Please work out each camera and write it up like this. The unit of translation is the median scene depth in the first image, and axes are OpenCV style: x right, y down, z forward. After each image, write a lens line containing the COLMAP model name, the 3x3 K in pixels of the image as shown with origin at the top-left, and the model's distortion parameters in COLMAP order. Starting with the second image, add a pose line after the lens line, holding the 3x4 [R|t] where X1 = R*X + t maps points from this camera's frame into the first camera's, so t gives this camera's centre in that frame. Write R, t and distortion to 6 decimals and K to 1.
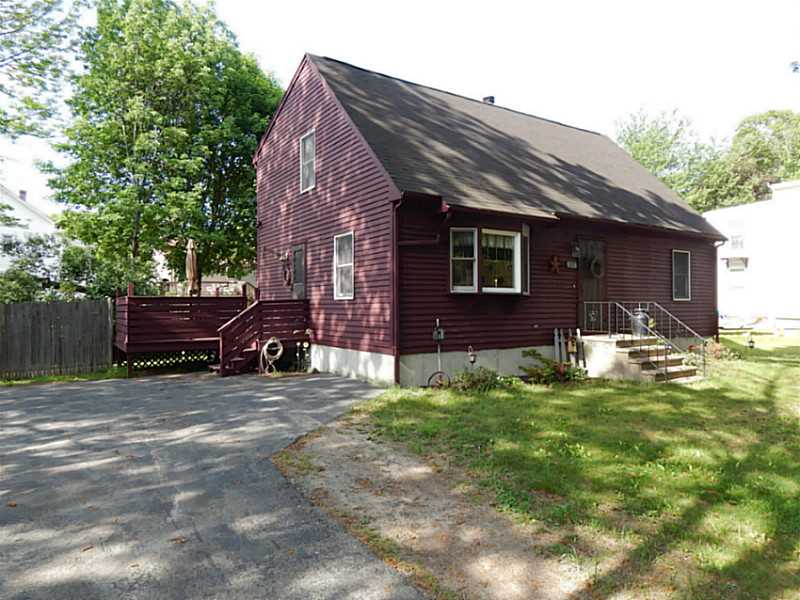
lens RADIAL K [[532.9, 0, 399.2], [0, 532.9, 296.7], [0, 0, 1]] dist [0.011679, -0.005678]
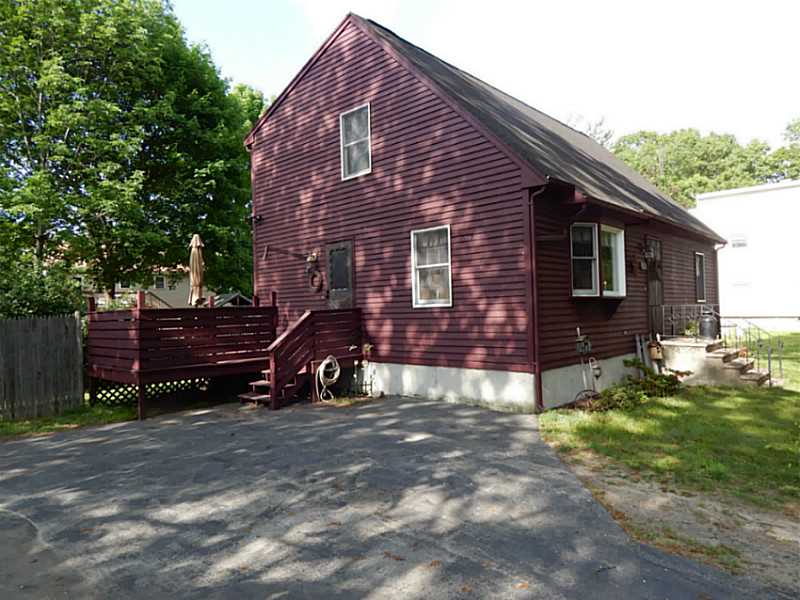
lens RADIAL K [[532.9, 0, 395.8], [0, 532.9, 299.7], [0, 0, 1]] dist [0.011679, -0.005678]
pose [[0.972211, -0.015916, 0.233564, -0.333655], [0.017612, 0.999831, -0.005180, -0.002800], [-0.233442, 0.009149, 0.972328, 0.195619]]
